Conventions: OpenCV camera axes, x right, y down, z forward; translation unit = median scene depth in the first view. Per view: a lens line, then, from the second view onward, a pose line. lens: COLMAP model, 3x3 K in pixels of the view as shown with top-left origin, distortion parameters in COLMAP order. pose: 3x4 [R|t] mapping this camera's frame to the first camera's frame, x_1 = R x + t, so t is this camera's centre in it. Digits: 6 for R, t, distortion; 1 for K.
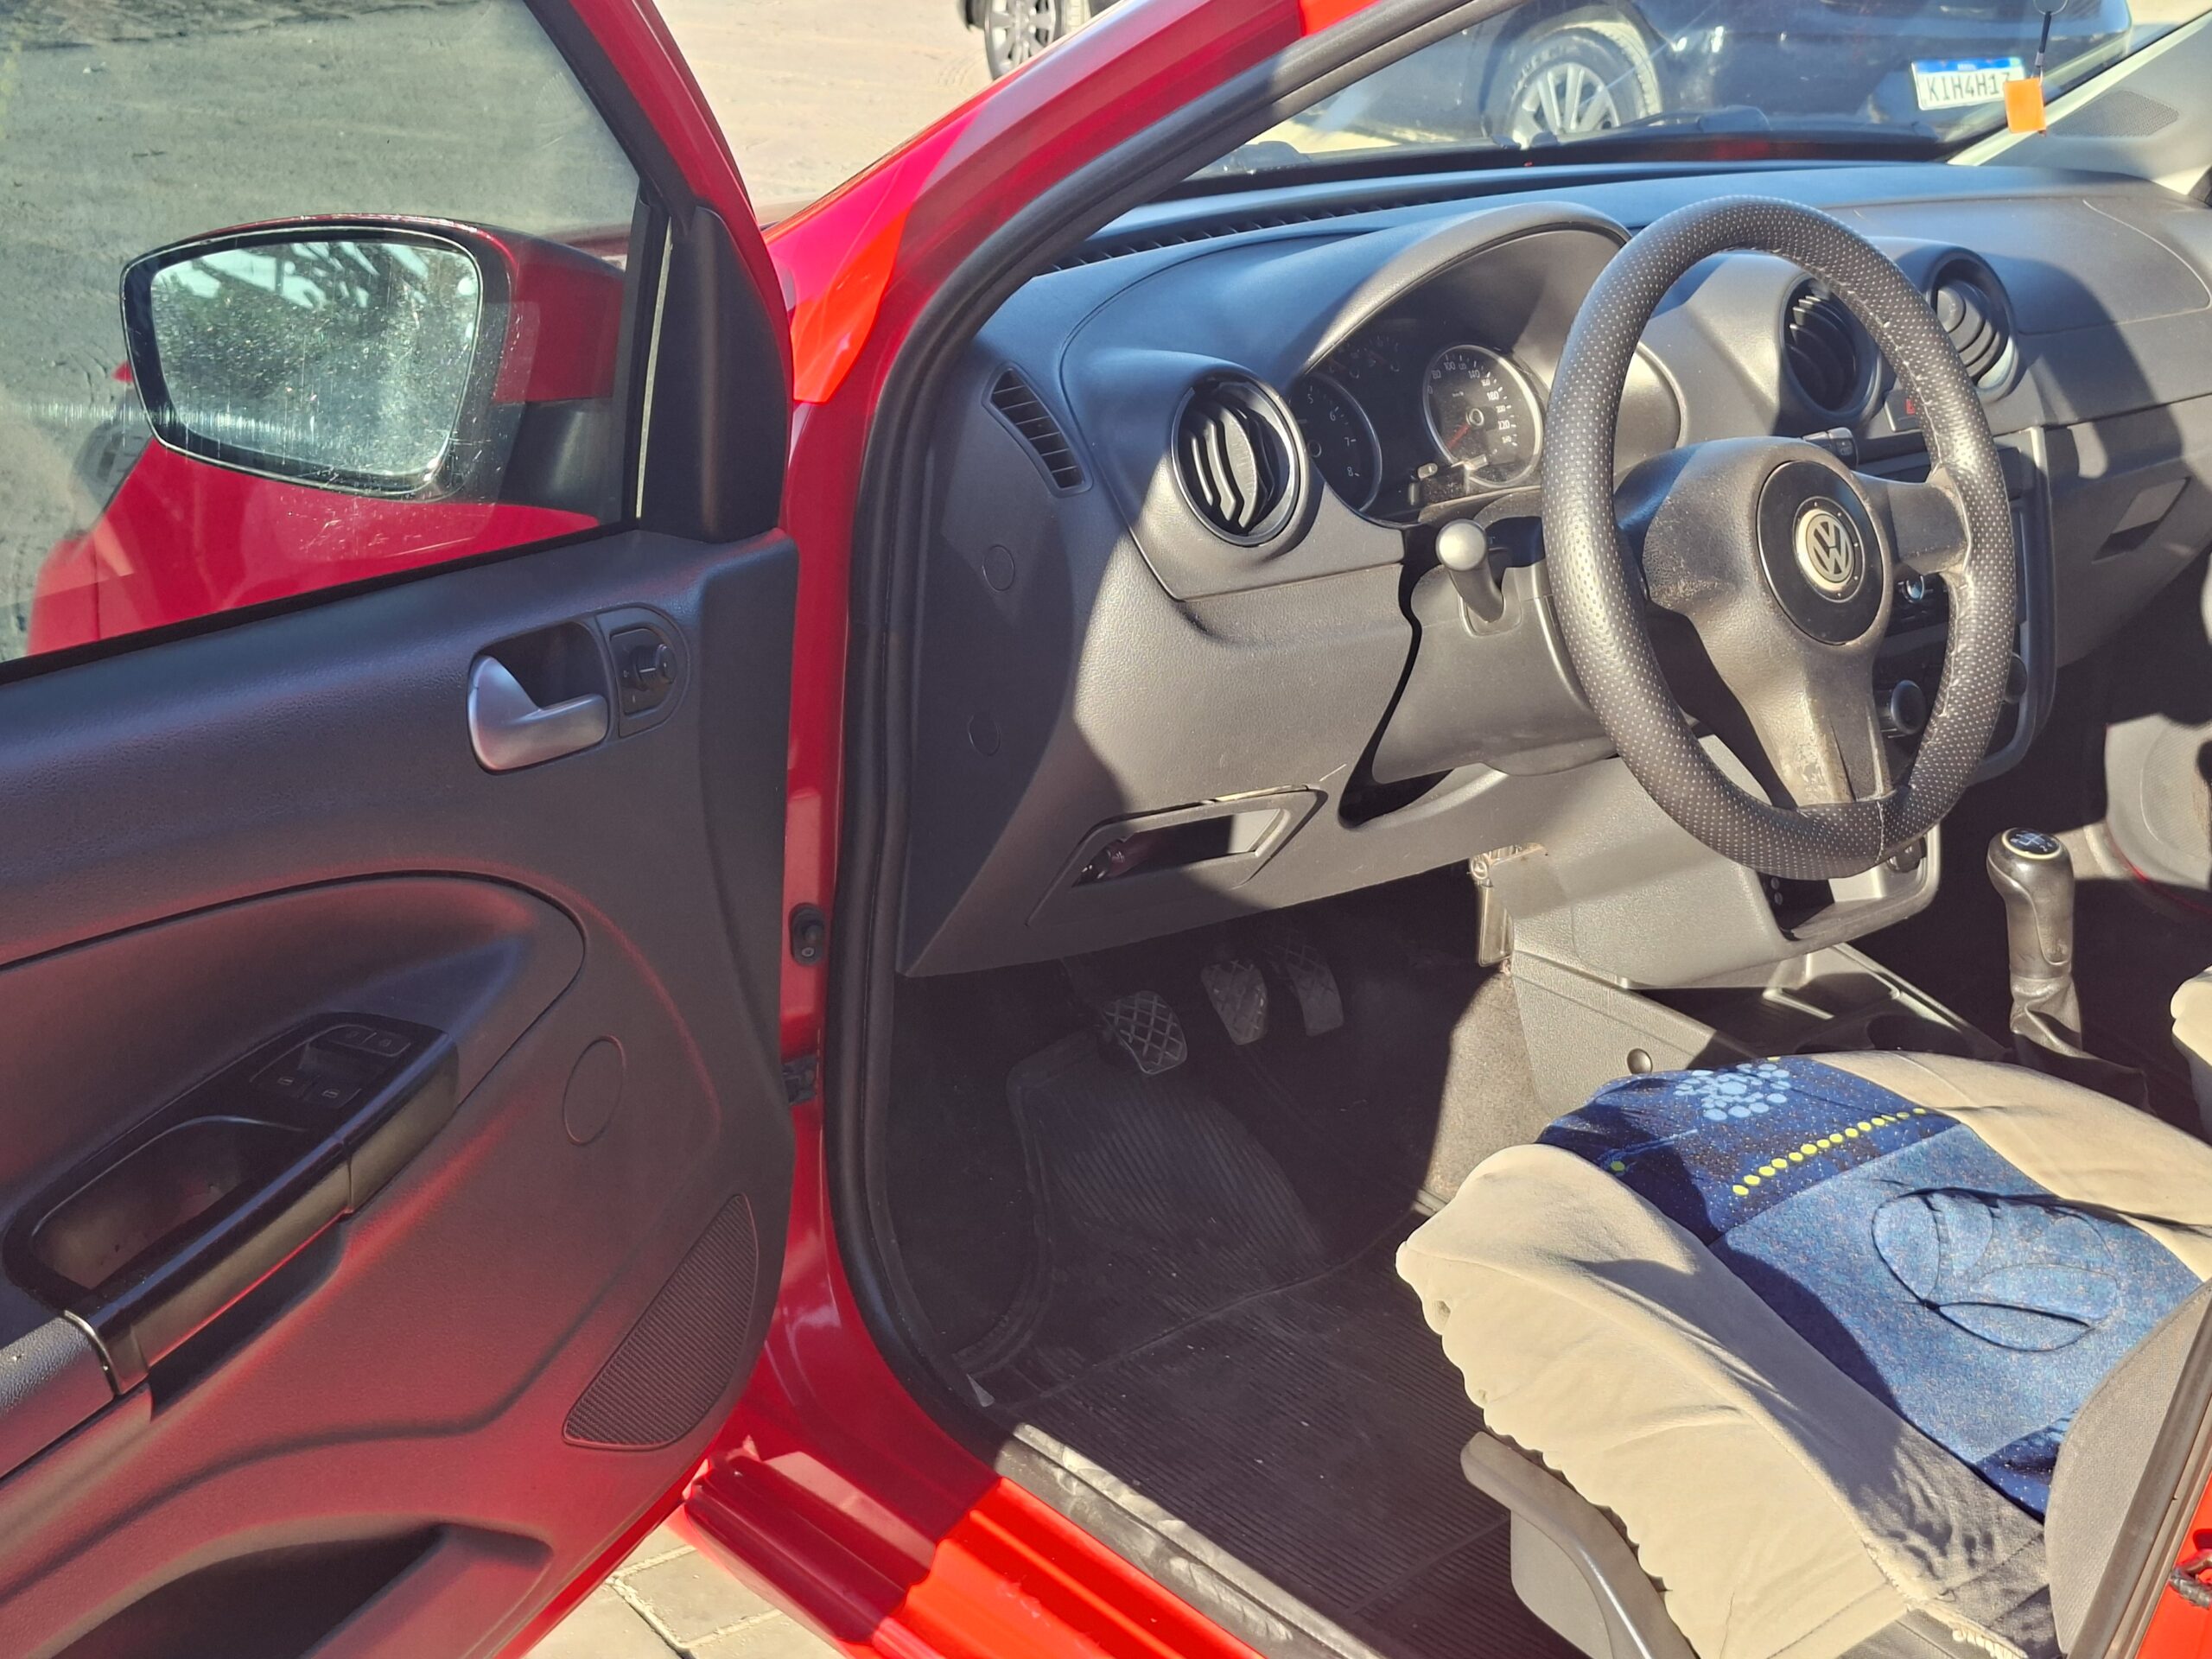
lens RADIAL K [[3169.3, 0, 1139.6], [0, 3169.3, 825.6], [0, 0, 1]] dist [0.202346, -0.577127]
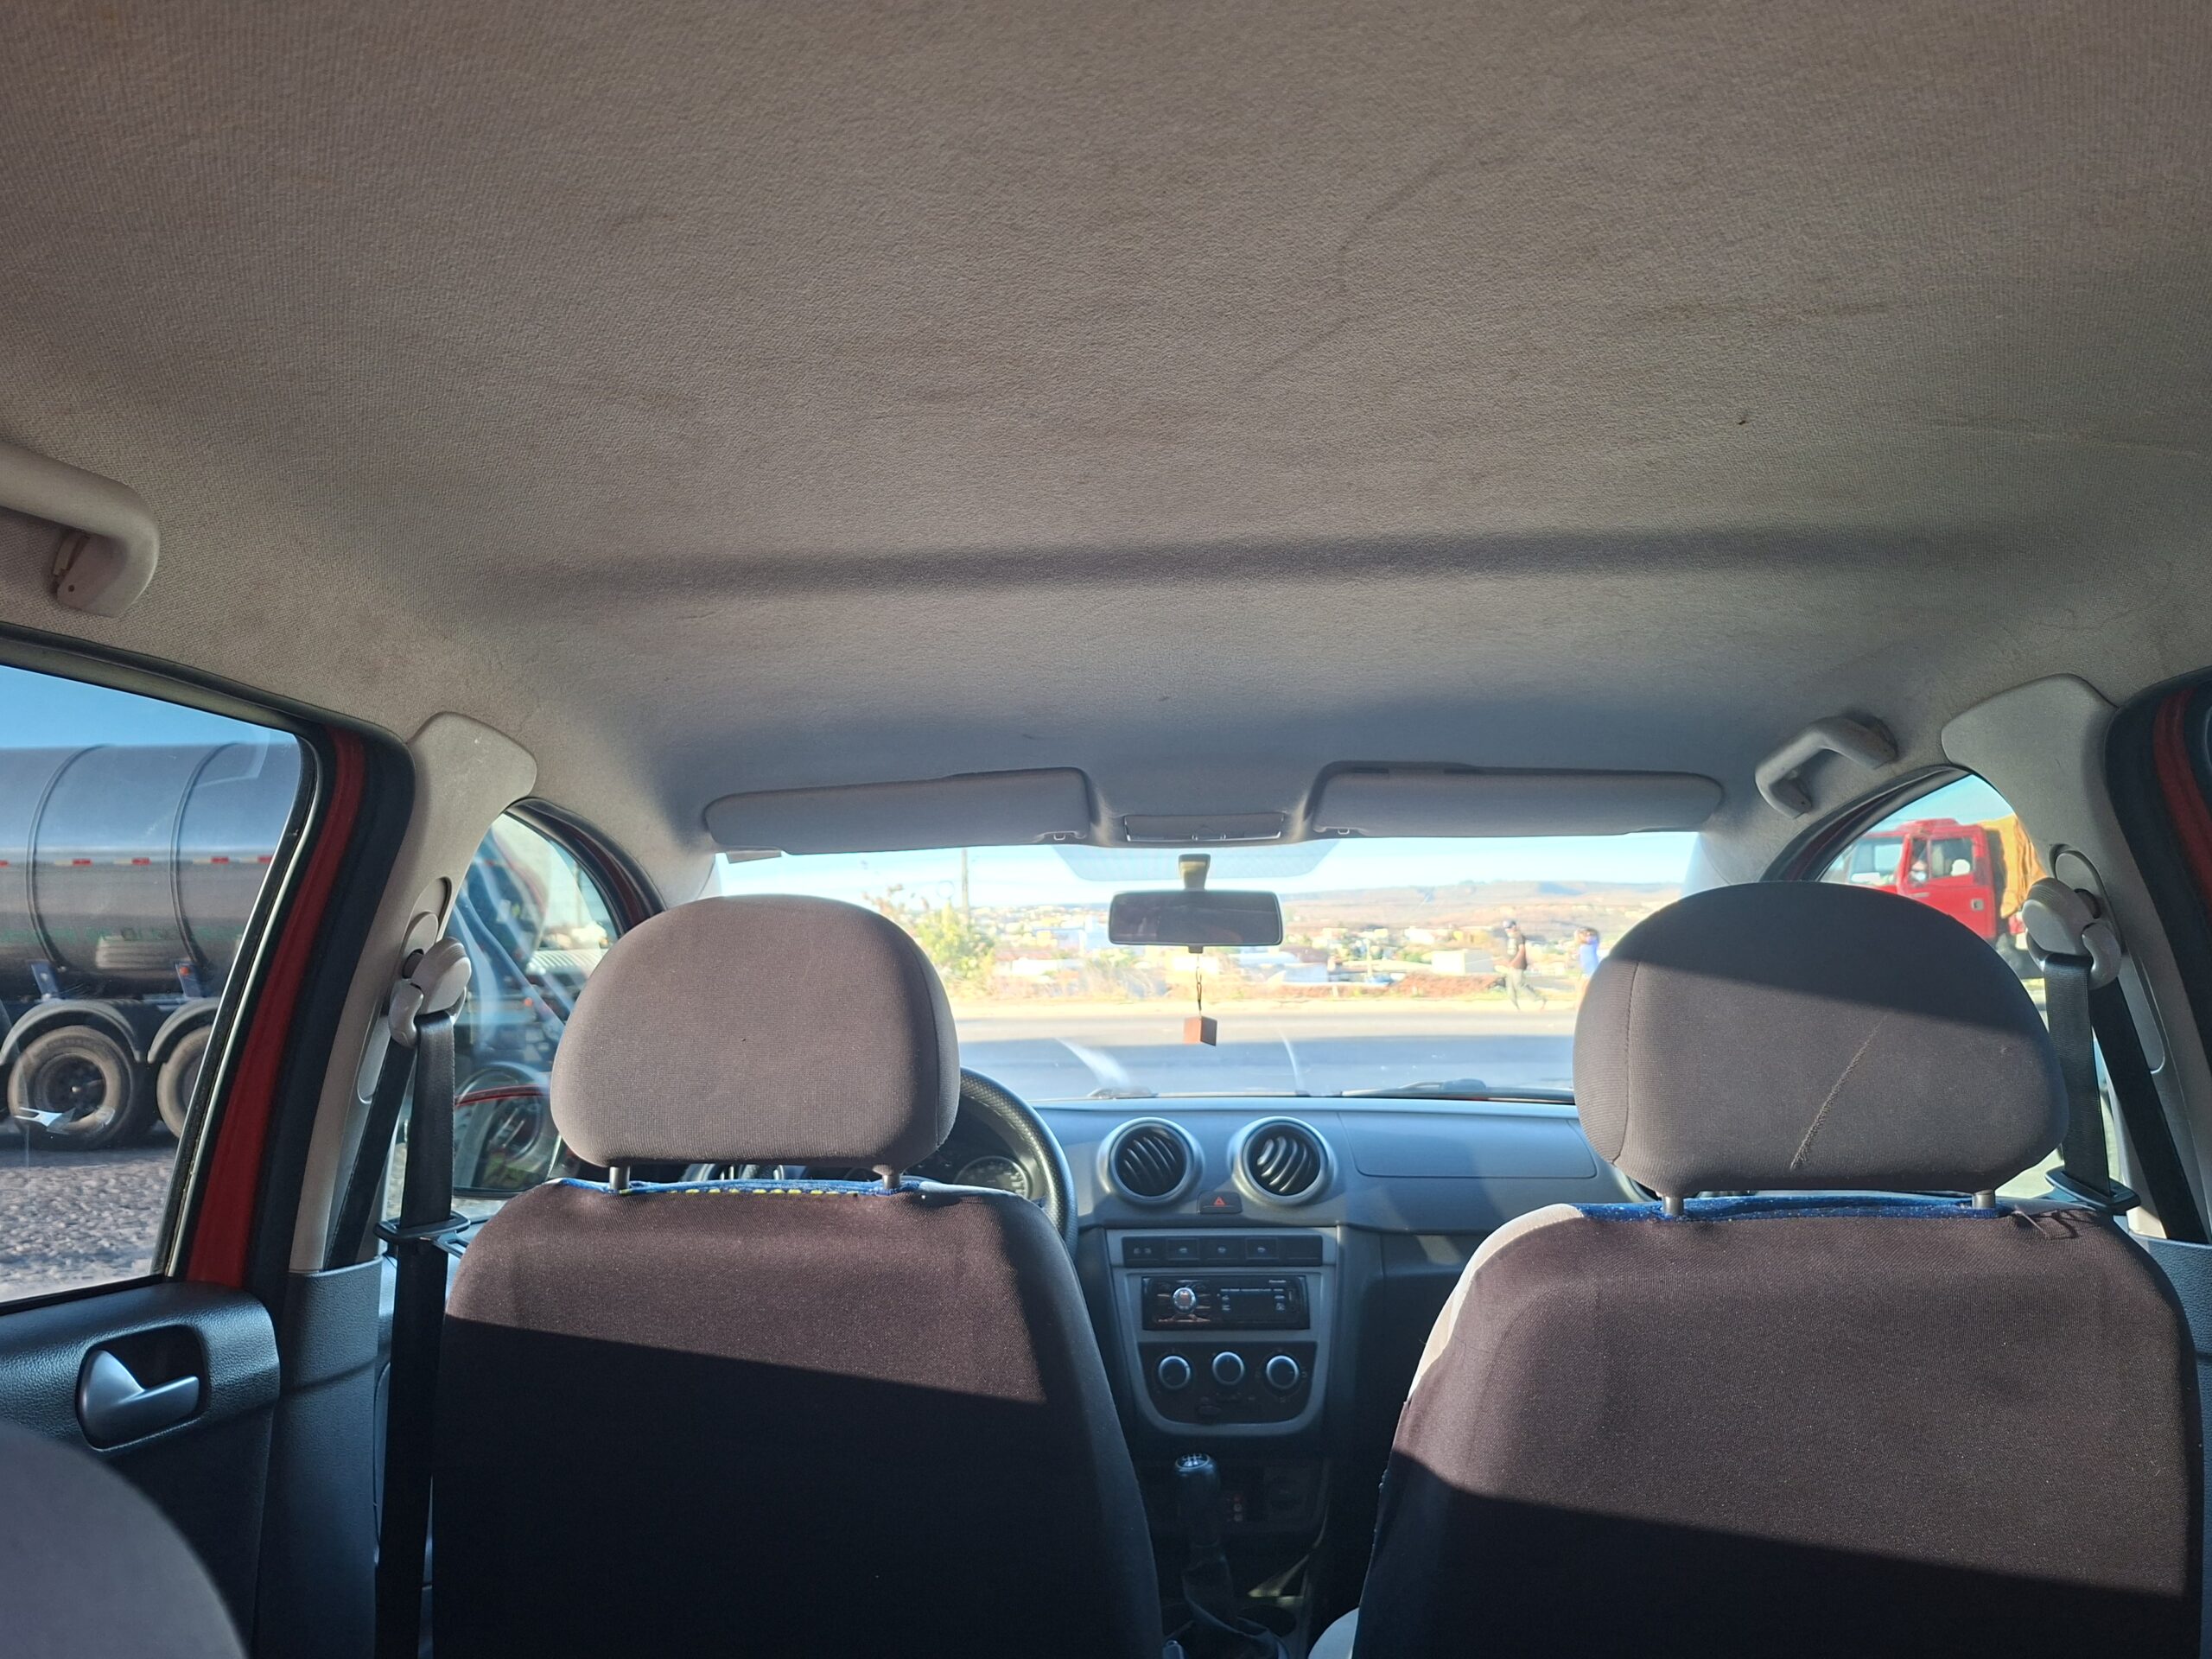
lens RADIAL K [[1577.9, 0, 1087.6], [0, 1577.9, 844.7], [0, 0, 1]] dist [0.131678, -0.158578]
pose [[0.720595, -0.137063, -0.679674, 0.910715], [-0.181945, 0.908534, -0.376115, 0.041753], [0.669058, 0.394690, 0.629747, 0.334305]]
